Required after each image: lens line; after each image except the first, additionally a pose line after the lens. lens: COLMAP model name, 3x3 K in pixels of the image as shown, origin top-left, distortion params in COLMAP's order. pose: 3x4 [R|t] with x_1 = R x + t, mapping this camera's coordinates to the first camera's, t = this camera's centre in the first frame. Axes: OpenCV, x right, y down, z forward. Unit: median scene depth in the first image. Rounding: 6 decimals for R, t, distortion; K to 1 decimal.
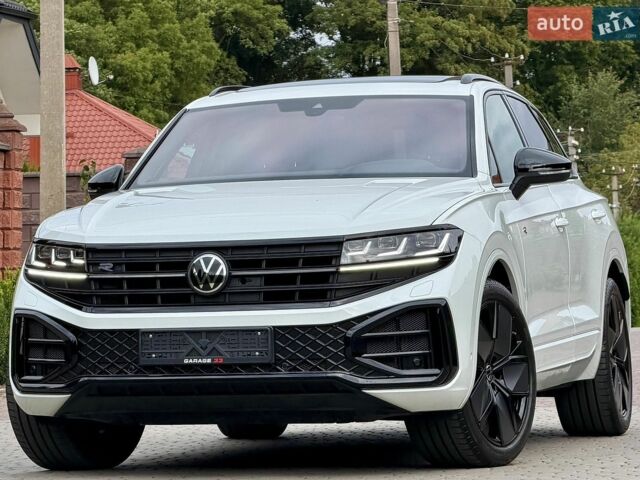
lens RADIAL K [[2120.2, 0, 286.6], [0, 2120.2, 177.6], [0, 0, 1]] dist [0.035731, 1.066786]
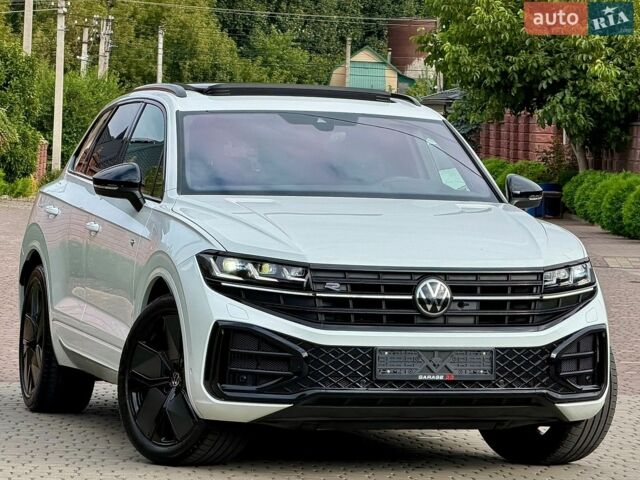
lens RADIAL K [[2120.2, 0, 286.6], [0, 2120.2, 177.6], [0, 0, 1]] dist [0.035731, 1.066786]
pose [[0.862613, 0.050715, 0.503316, -0.662745], [-0.076124, 0.996646, 0.030042, -0.044240], [-0.500104, -0.064229, 0.863580, 0.090253]]
